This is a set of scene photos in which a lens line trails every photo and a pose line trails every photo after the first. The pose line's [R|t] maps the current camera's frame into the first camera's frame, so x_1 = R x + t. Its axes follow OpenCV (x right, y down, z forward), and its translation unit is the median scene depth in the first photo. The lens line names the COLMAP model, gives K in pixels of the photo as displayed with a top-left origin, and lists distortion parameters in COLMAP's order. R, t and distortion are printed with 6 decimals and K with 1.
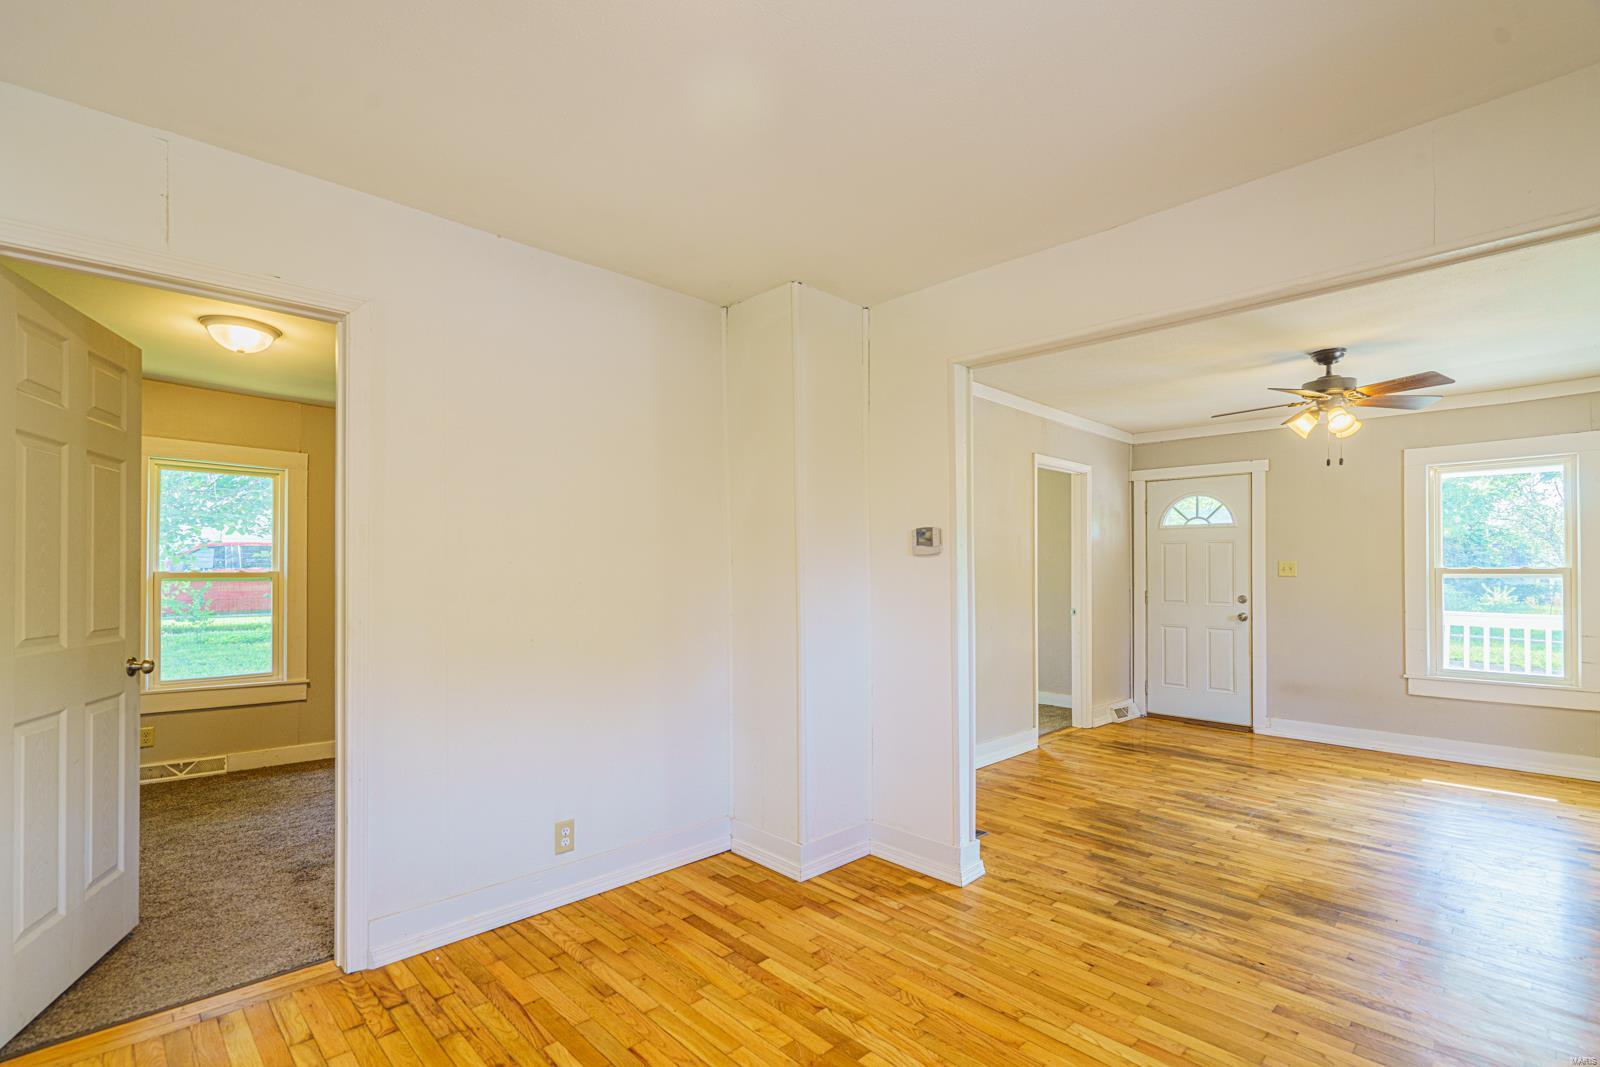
lens RADIAL K [[725.6, 0, 847.1], [0, 725.6, 570.1], [0, 0, 1]] dist [0.003821, 0.001038]
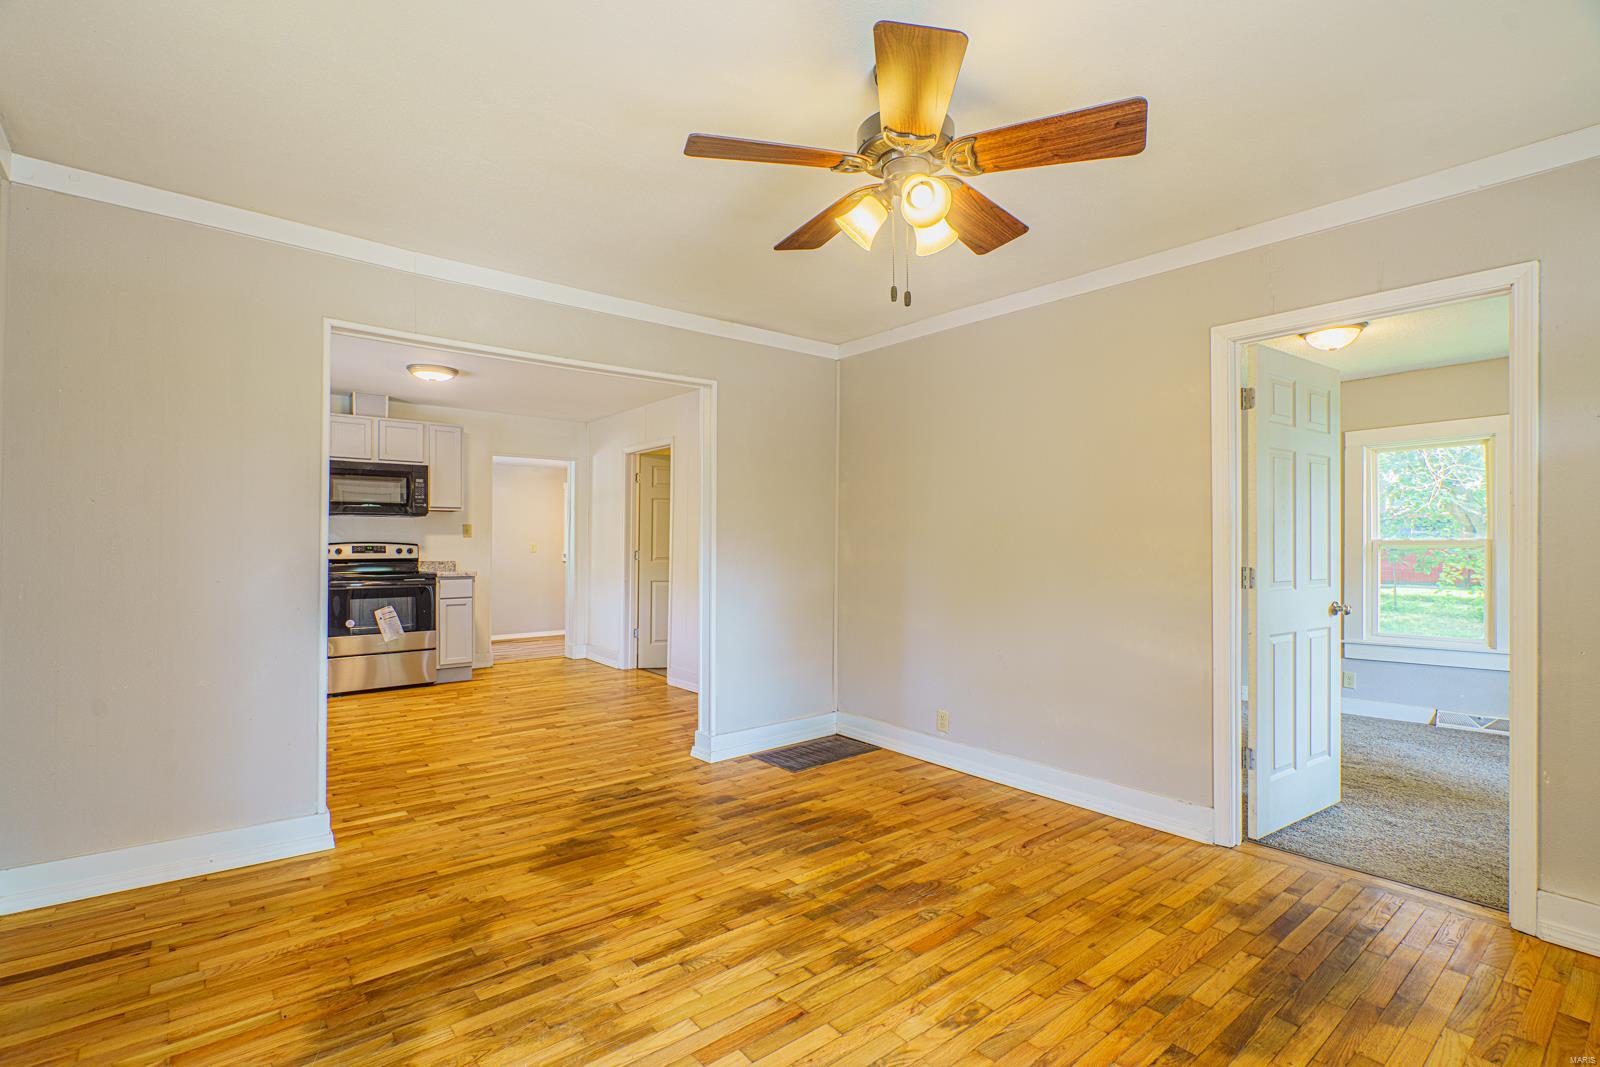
lens RADIAL K [[725.6, 0, 810.1], [0, 725.6, 540.3], [0, 0, 1]] dist [0.003821, 0.001038]
pose [[-0.074739, -0.006371, -0.997183, 1.404294], [0.000395, 0.999979, -0.006418, 0.011710], [0.997203, -0.000873, -0.074735, 1.185220]]
